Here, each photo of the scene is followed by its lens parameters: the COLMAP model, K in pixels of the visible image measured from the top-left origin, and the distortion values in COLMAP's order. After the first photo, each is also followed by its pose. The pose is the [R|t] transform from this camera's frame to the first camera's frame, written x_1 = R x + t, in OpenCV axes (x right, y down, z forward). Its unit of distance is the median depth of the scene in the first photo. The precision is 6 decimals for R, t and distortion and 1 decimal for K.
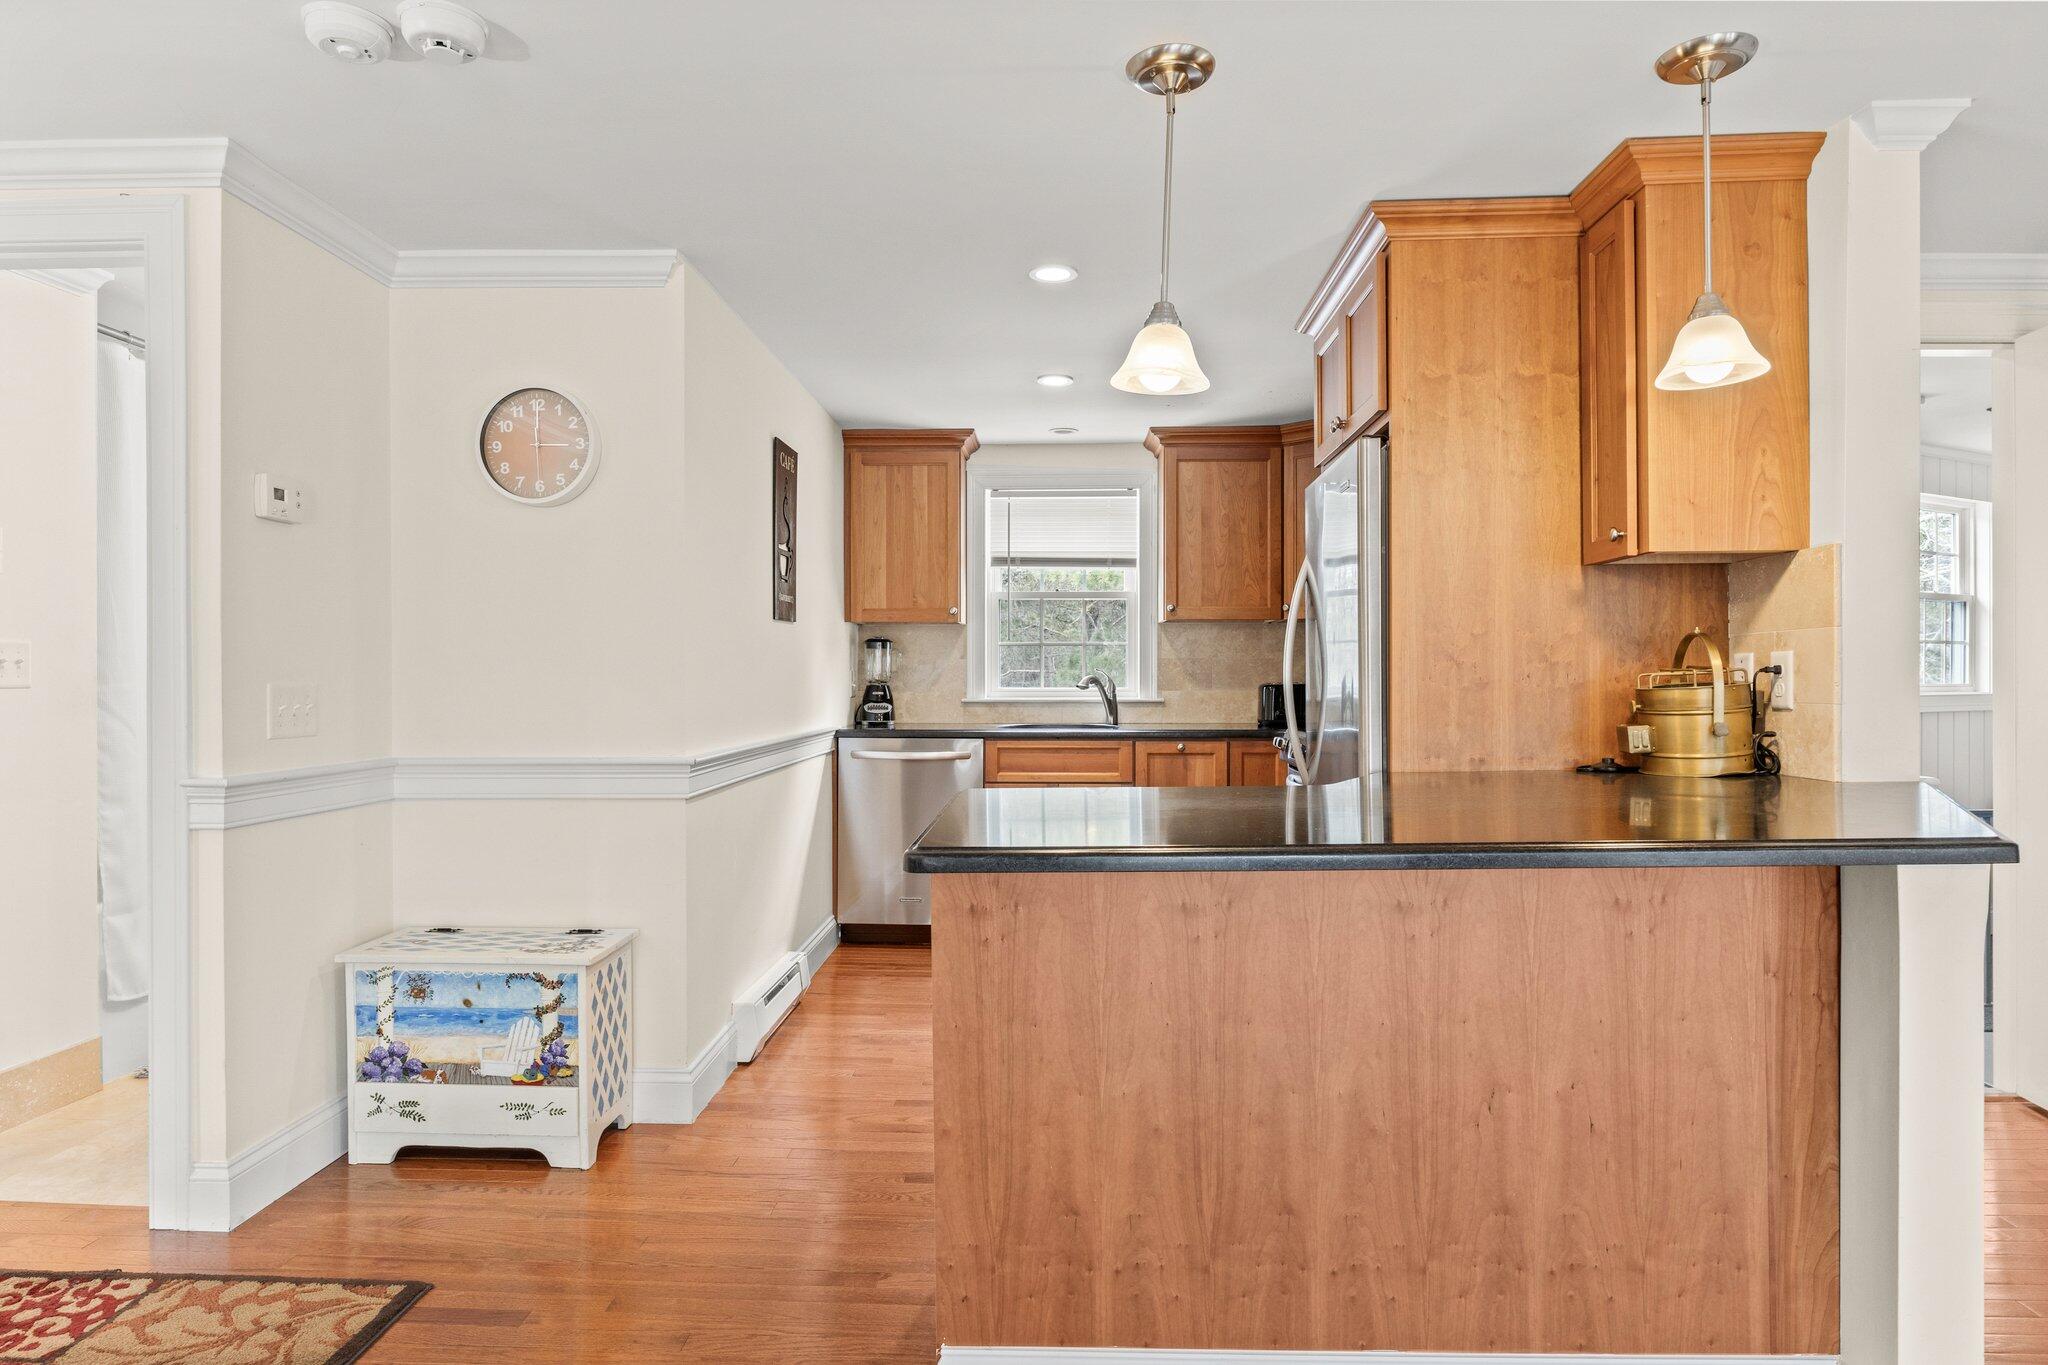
lens RADIAL K [[1187.9, 0, 1020.3], [0, 1187.9, 680.9], [0, 0, 1]] dist [-0.006658, -0.001980]
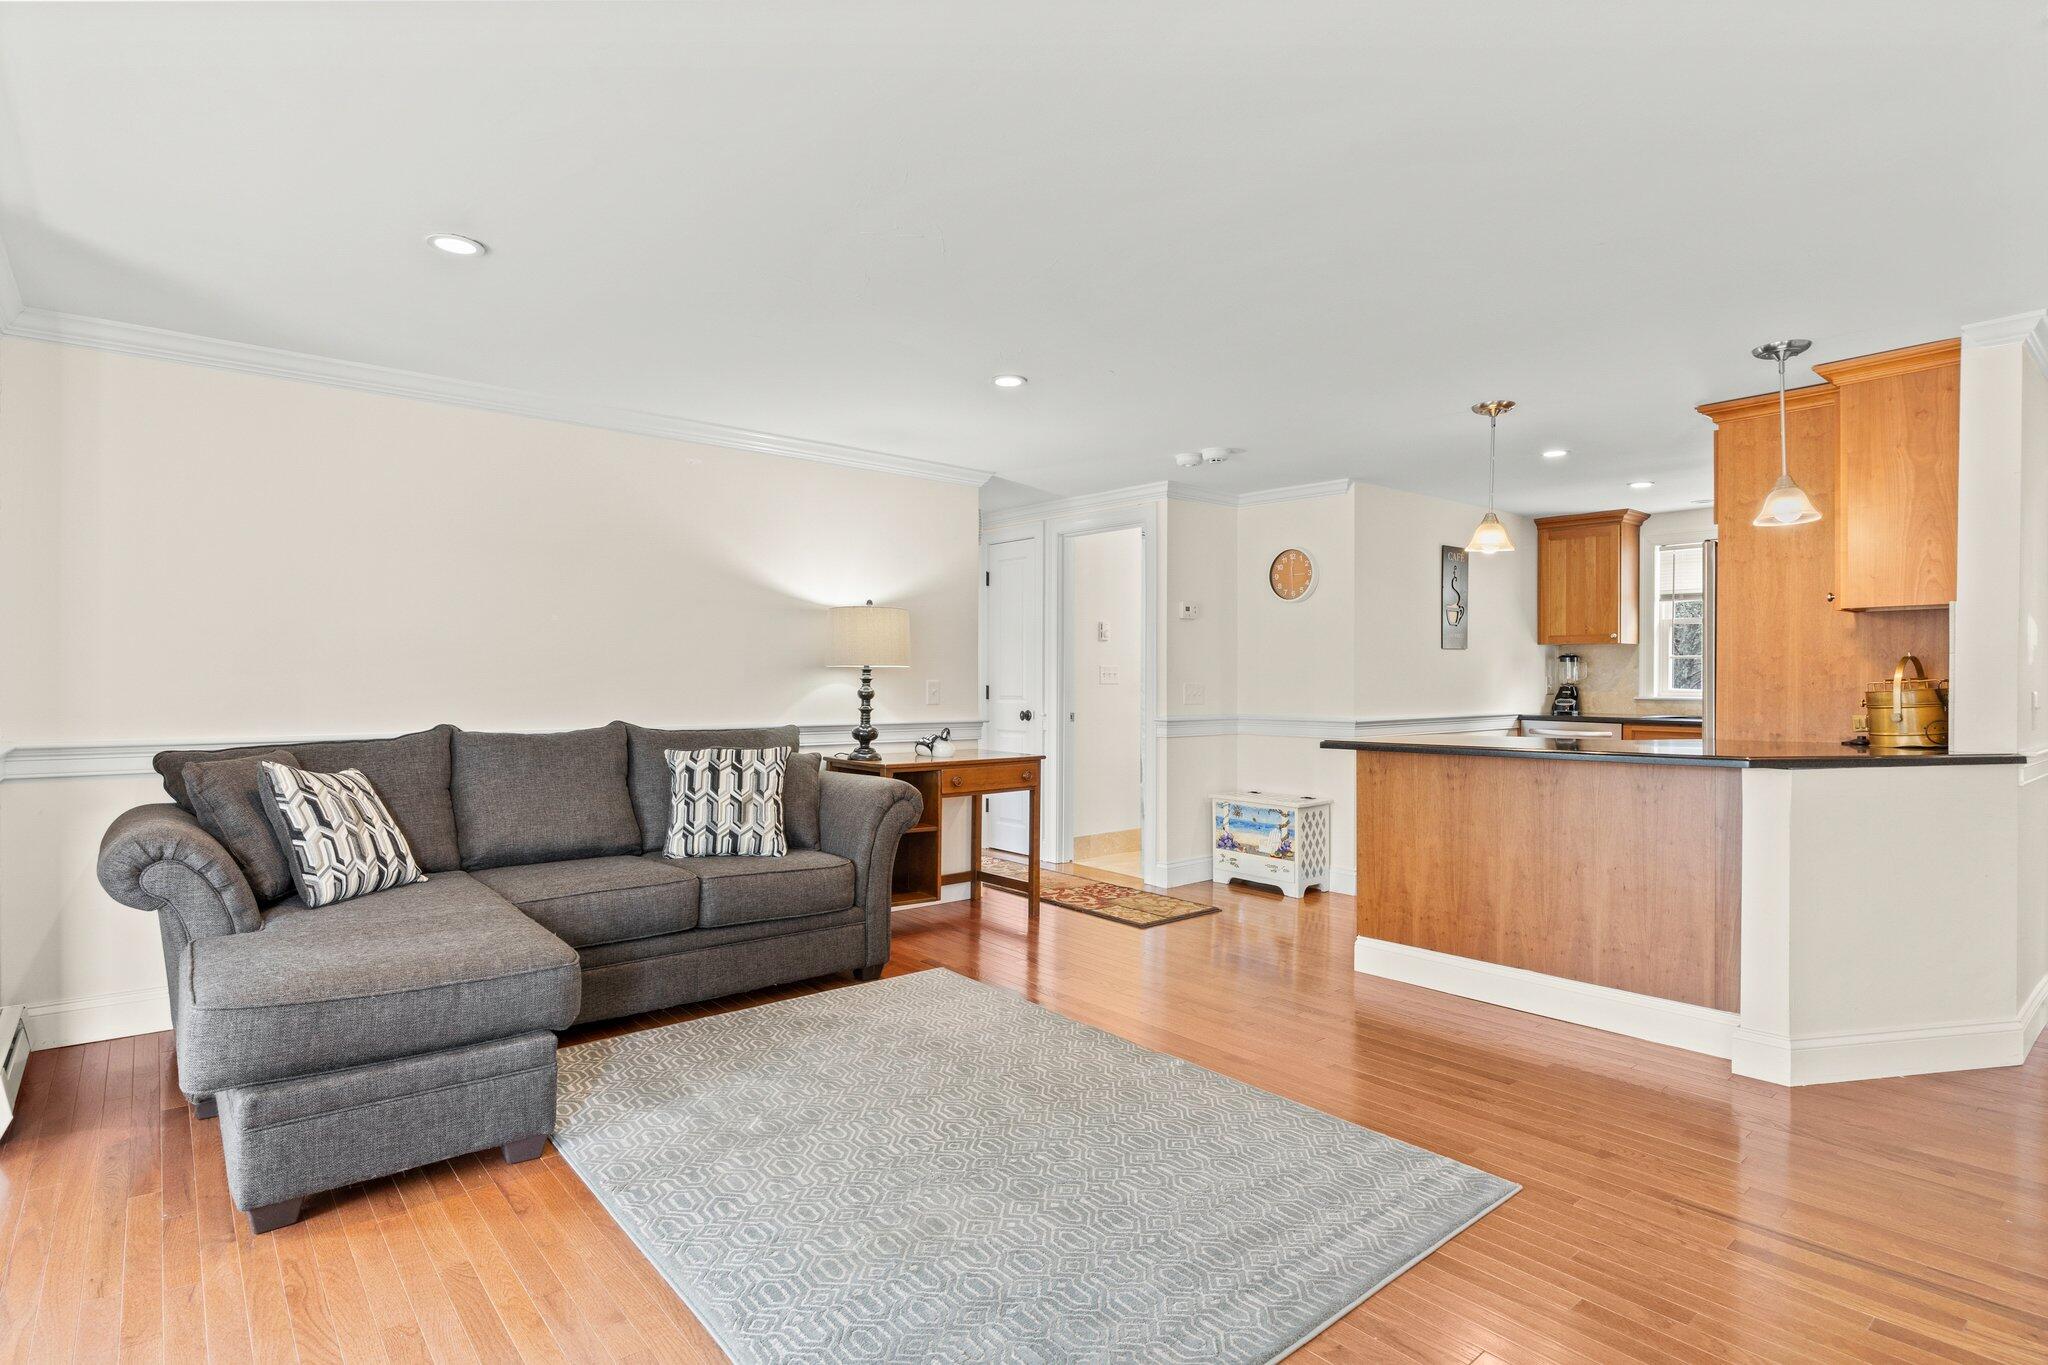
lens RADIAL K [[1037.7, 0, 1036.2], [0, 1037.7, 677.6], [0, 0, 1]] dist [-0.001676, -0.000658]
pose [[0.685256, 0.002844, -0.728296, 0.728921], [-0.005744, 0.999982, -0.001499, -0.003663], [0.728279, 0.005211, 0.685261, -0.718966]]
